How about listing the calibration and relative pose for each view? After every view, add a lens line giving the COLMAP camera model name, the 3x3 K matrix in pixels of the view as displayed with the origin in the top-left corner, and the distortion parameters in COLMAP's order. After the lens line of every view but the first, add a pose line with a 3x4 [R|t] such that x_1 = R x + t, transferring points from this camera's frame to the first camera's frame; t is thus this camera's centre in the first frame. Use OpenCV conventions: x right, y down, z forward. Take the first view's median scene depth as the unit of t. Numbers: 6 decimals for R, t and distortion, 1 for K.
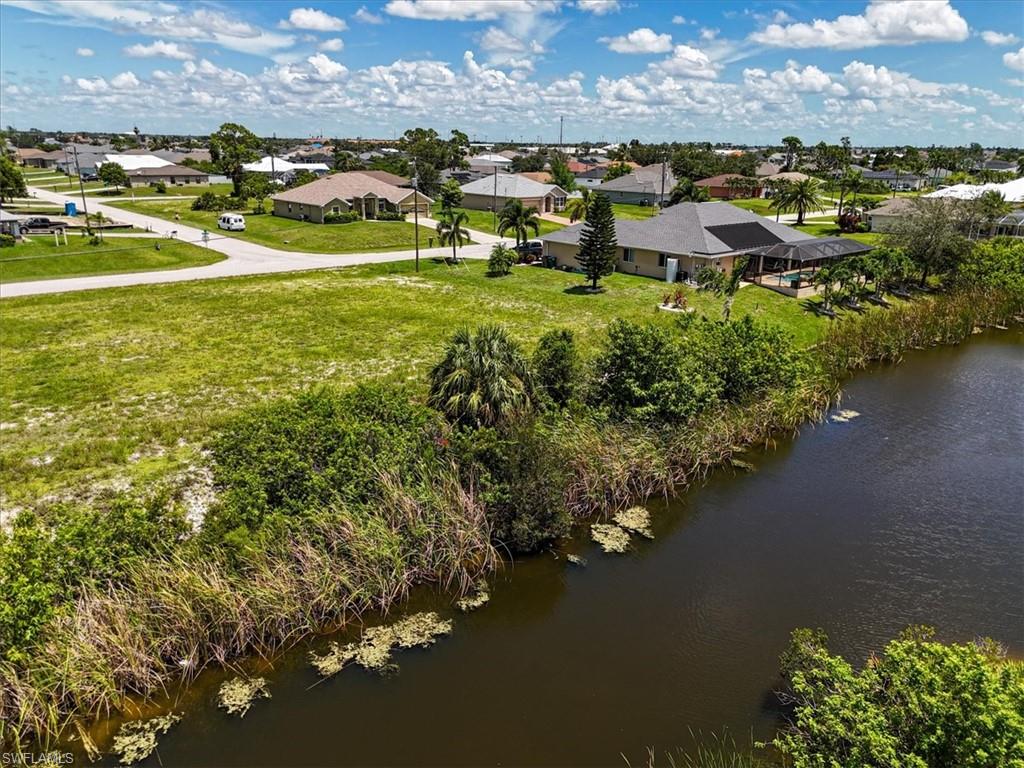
lens RADIAL K [[756.6, 0, 510.8], [0, 756.6, 382.4], [0, 0, 1]] dist [0.072017, -0.071632]
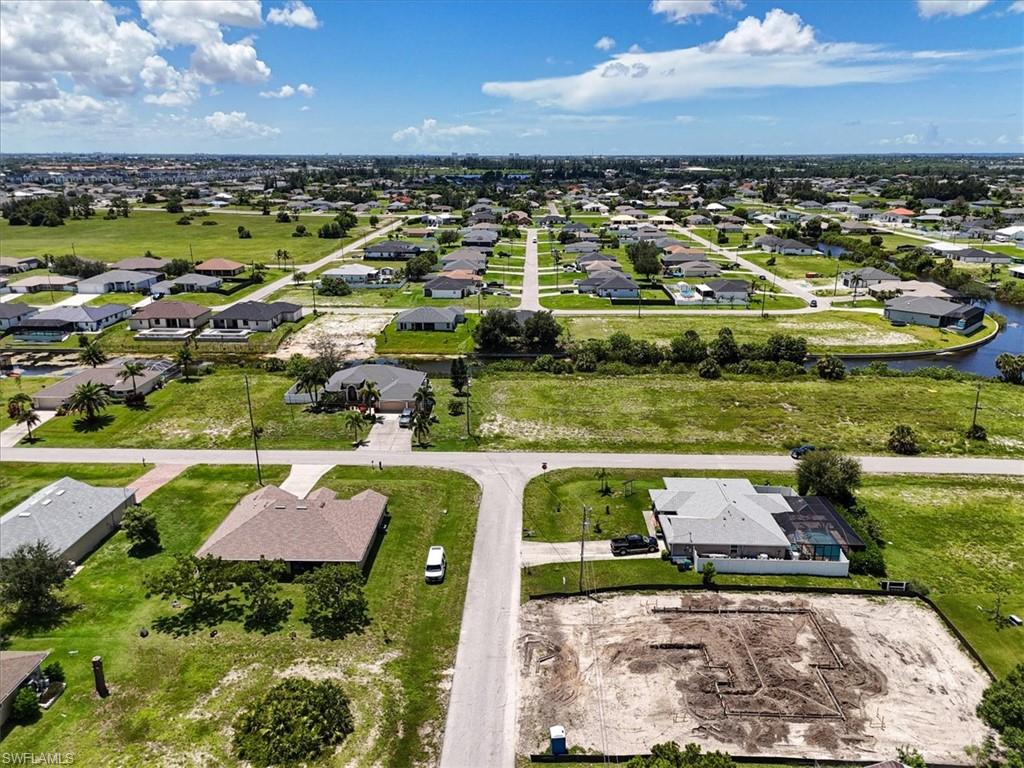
lens RADIAL K [[756.6, 0, 510.8], [0, 756.6, 382.4], [0, 0, 1]] dist [0.072017, -0.071632]
pose [[-0.732500, -0.211715, 0.647009, -1.509536], [0.192844, 0.846951, 0.495465, -1.267290], [-0.652882, 0.487700, -0.579564, 2.176007]]
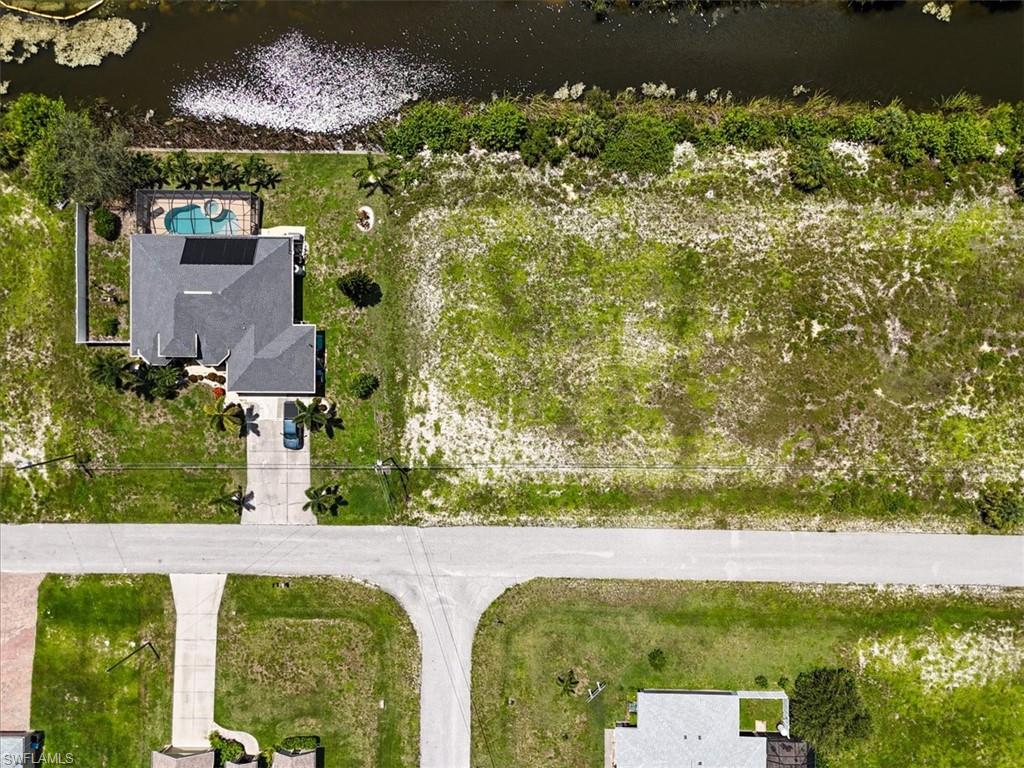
lens RADIAL K [[756.6, 0, 510.8], [0, 756.6, 382.4], [0, 0, 1]] dist [0.072017, -0.071632]
pose [[-0.747367, -0.664383, -0.006175, -0.204789], [0.203981, -0.238285, 0.949532, -1.421950], [-0.632325, 0.708389, 0.313608, 0.458887]]
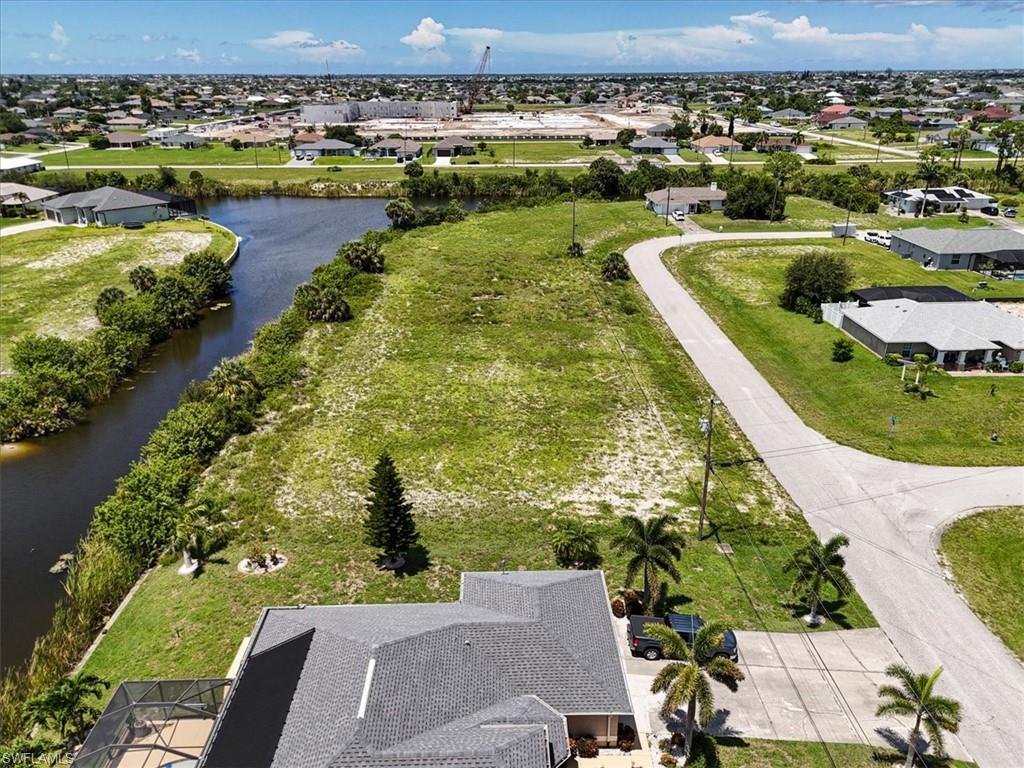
lens RADIAL K [[756.6, 0, 510.8], [0, 756.6, 382.4], [0, 0, 1]] dist [0.072017, -0.071632]
pose [[-0.641128, 0.276146, -0.716029, 0.511627], [-0.235015, 0.817544, 0.525728, -0.672745], [0.730563, 0.505337, -0.459252, 1.278408]]
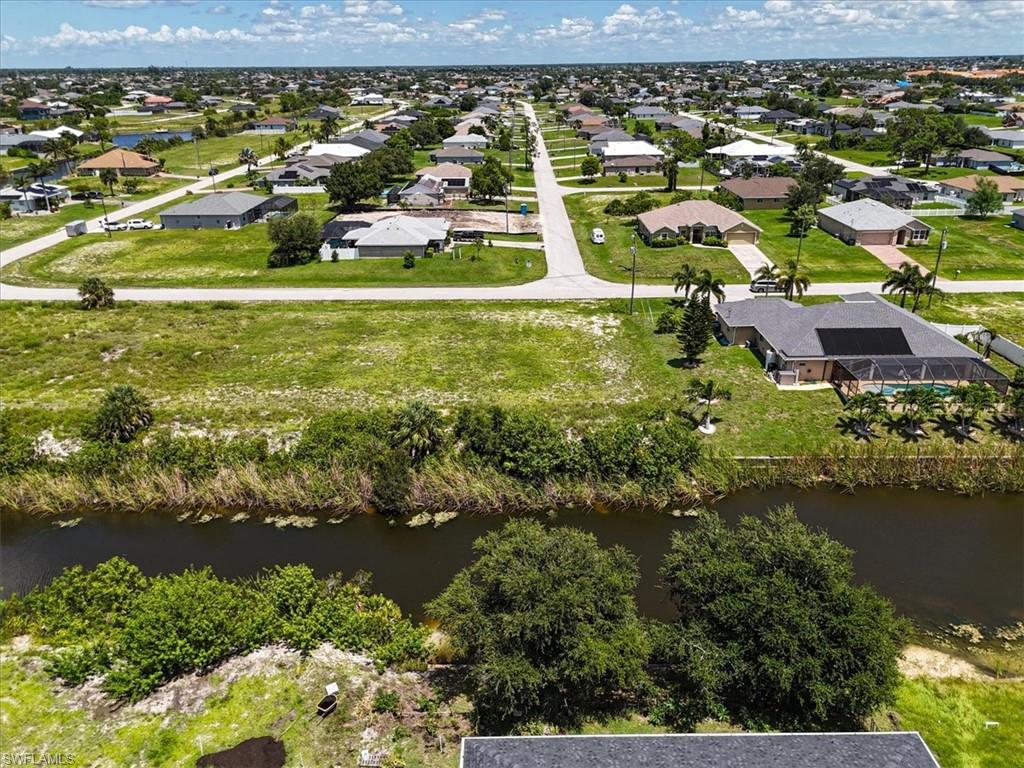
lens RADIAL K [[756.6, 0, 510.8], [0, 756.6, 382.4], [0, 0, 1]] dist [0.072017, -0.071632]
pose [[0.747087, 0.232319, -0.622808, 0.653850], [-0.176088, 0.972633, 0.151585, -0.221198], [0.640979, -0.003578, 0.767550, -0.175415]]
